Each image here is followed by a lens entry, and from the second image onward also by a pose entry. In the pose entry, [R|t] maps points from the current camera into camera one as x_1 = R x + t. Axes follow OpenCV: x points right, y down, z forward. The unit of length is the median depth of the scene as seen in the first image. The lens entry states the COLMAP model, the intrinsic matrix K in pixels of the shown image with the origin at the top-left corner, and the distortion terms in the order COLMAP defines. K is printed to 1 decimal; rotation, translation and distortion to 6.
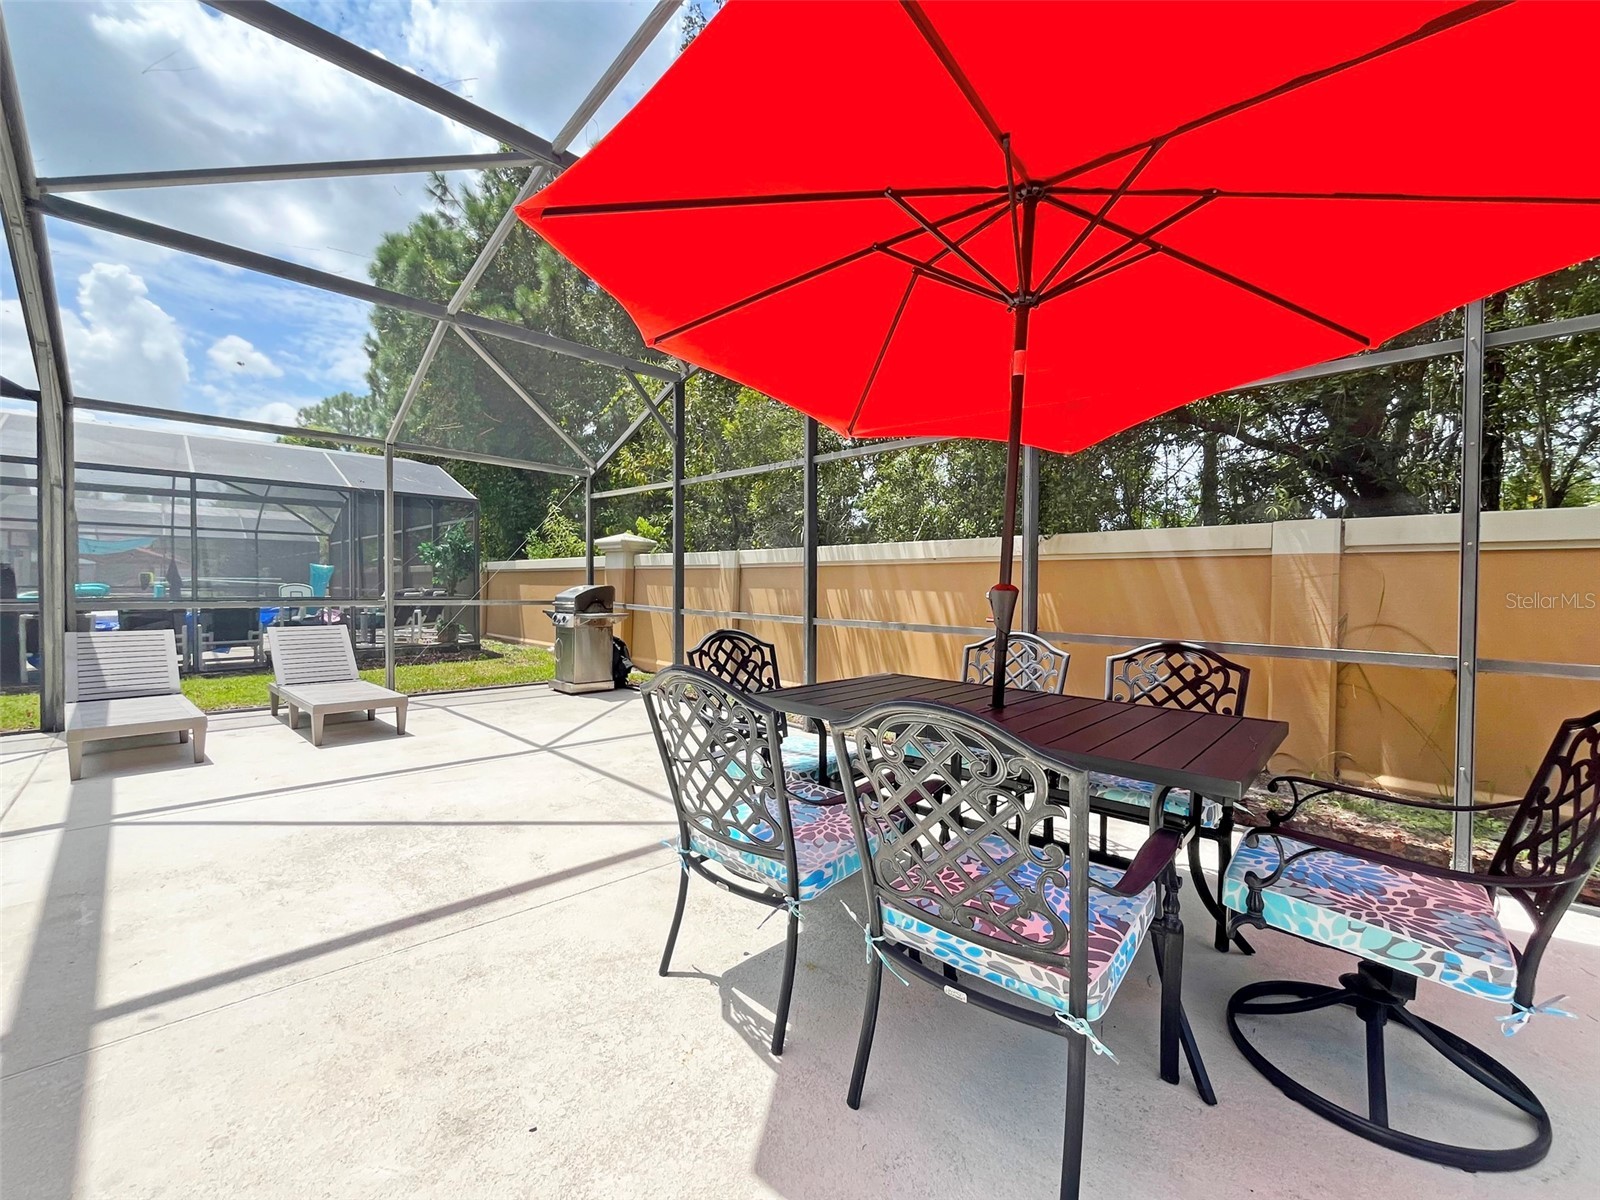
lens RADIAL K [[640.4, 0, 800.0], [0, 640.4, 600.0], [0, 0, 1]] dist [0.001612, 0.000113]
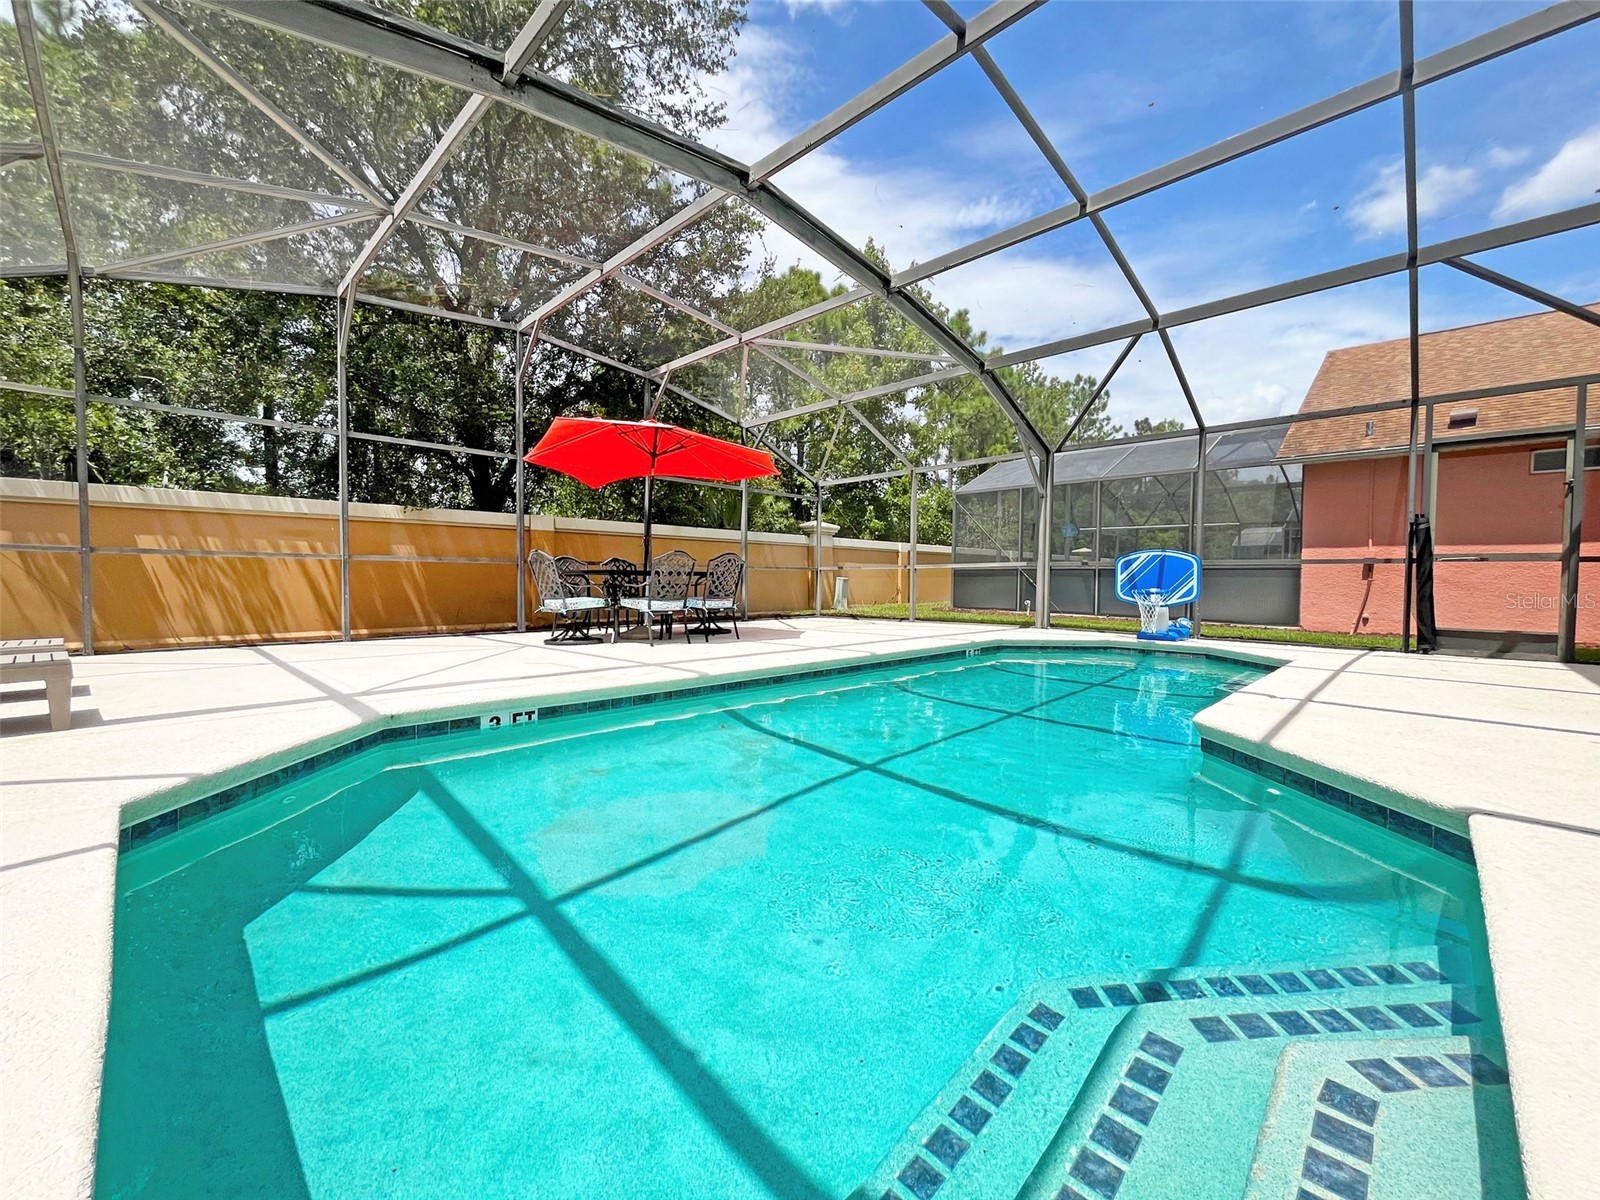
lens RADIAL K [[641.3, 0, 790.6], [0, 641.3, 607.0], [0, 0, 1]] dist [0.008583, -0.012557]
pose [[0.001113, -0.058019, 0.998315, -0.627242], [0.013848, 0.998221, 0.057998, 0.034197], [-0.999903, 0.013760, 0.001915, 0.045544]]
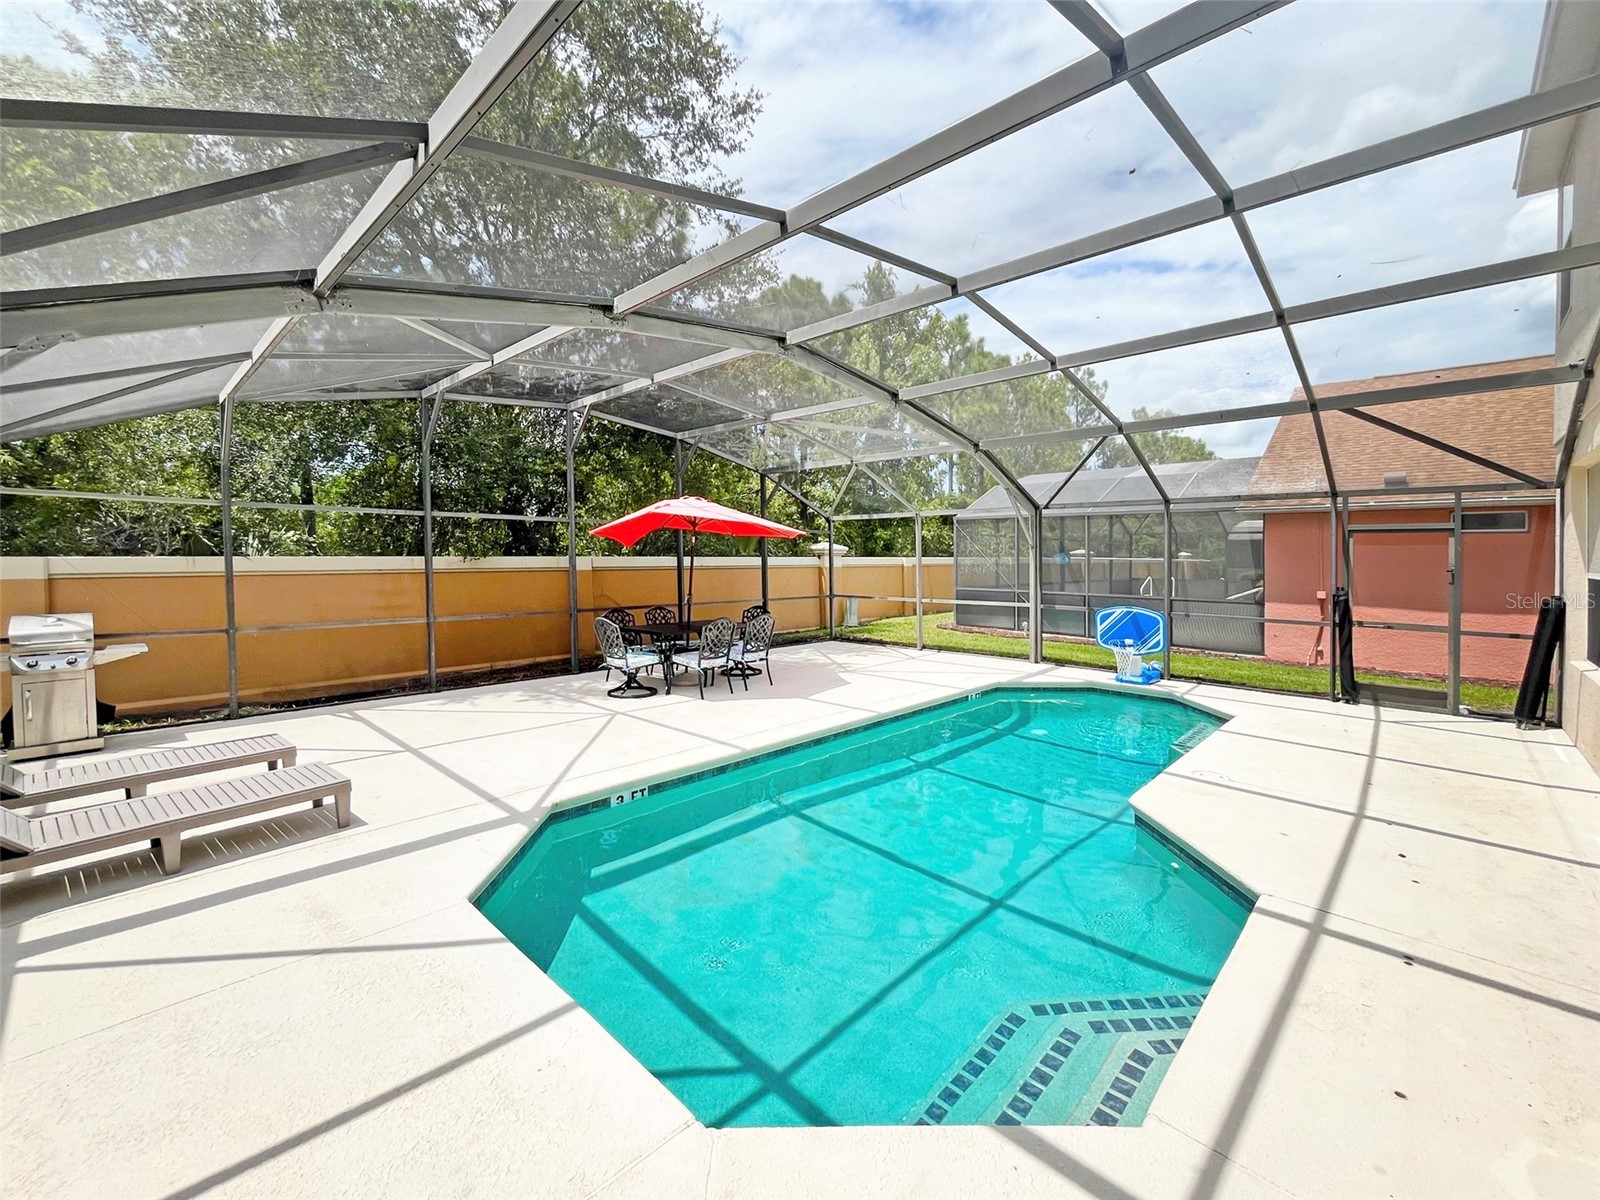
lens RADIAL K [[666.8, 0, 799.8], [0, 666.8, 547.2], [0, 0, 1]] dist [-0.001779, -0.000399]
pose [[-0.020016, -0.000645, 0.999799, -0.758826], [0.015417, 0.999881, 0.000953, -0.059843], [-0.999681, 0.015433, -0.020004, 0.080904]]
